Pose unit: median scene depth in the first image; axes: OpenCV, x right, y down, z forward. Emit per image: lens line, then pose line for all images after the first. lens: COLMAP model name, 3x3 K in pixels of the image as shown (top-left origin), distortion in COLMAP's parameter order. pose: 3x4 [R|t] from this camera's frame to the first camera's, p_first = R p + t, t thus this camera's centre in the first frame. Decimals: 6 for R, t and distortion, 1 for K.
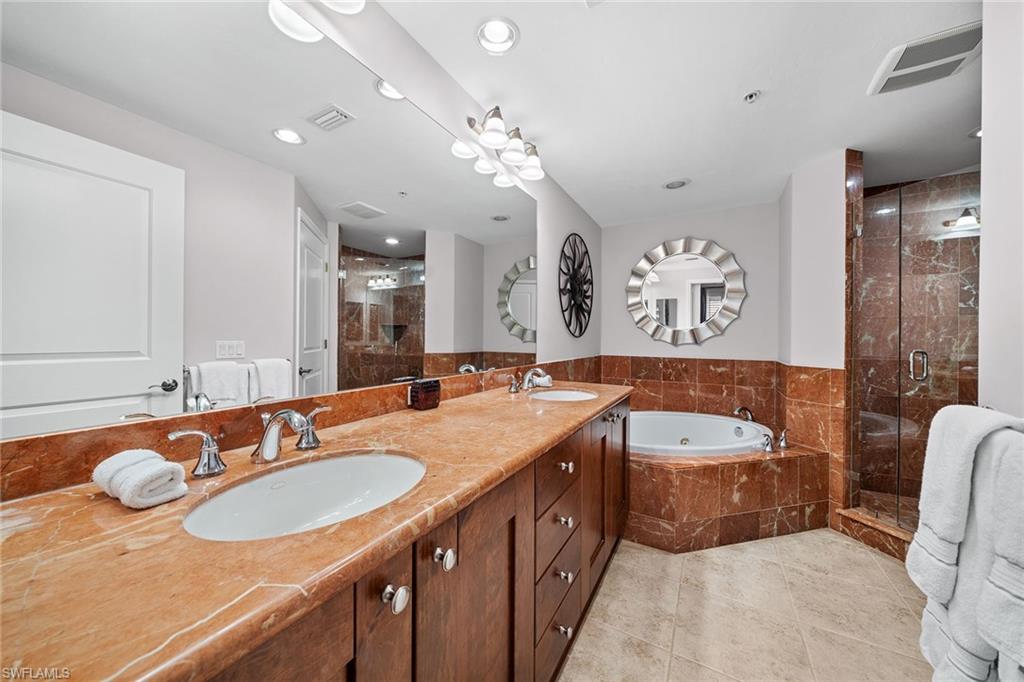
lens RADIAL K [[351.1, 0, 515.2], [0, 351.1, 337.4], [0, 0, 1]] dist [-0.002363, -0.000168]
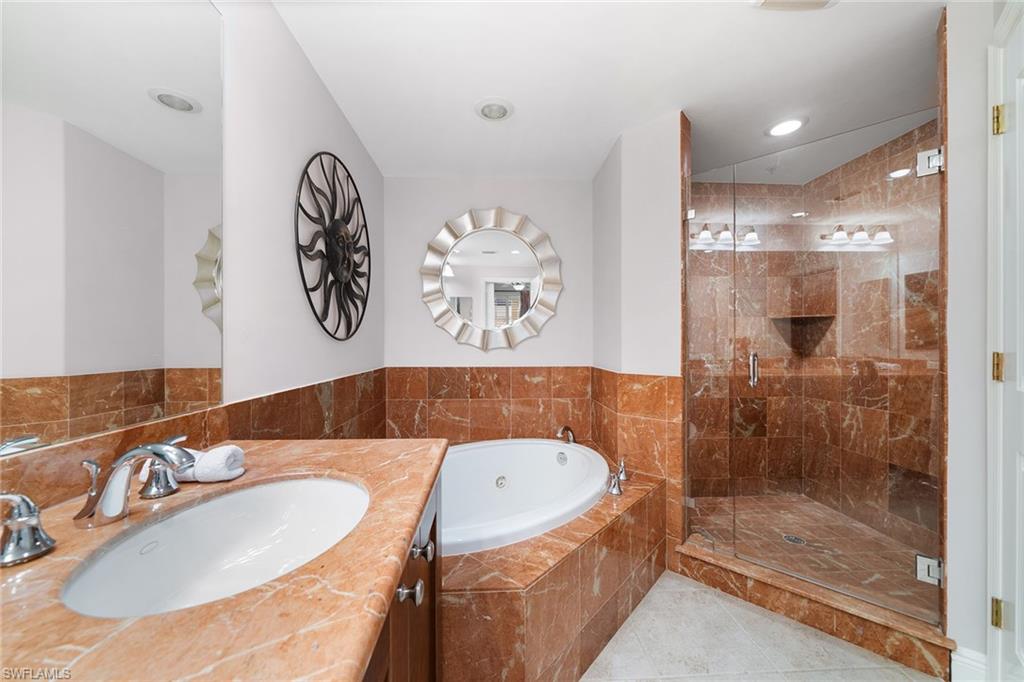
lens RADIAL K [[395.7, 0, 505.5], [0, 395.7, 341.5], [0, 0, 1]] dist [-0.001344, -0.000066]
pose [[0.862521, -0.008899, 0.505943, 0.080186], [0.007449, 0.999960, 0.004890, 0.000228], [-0.505966, -0.000449, 0.862553, 0.302509]]
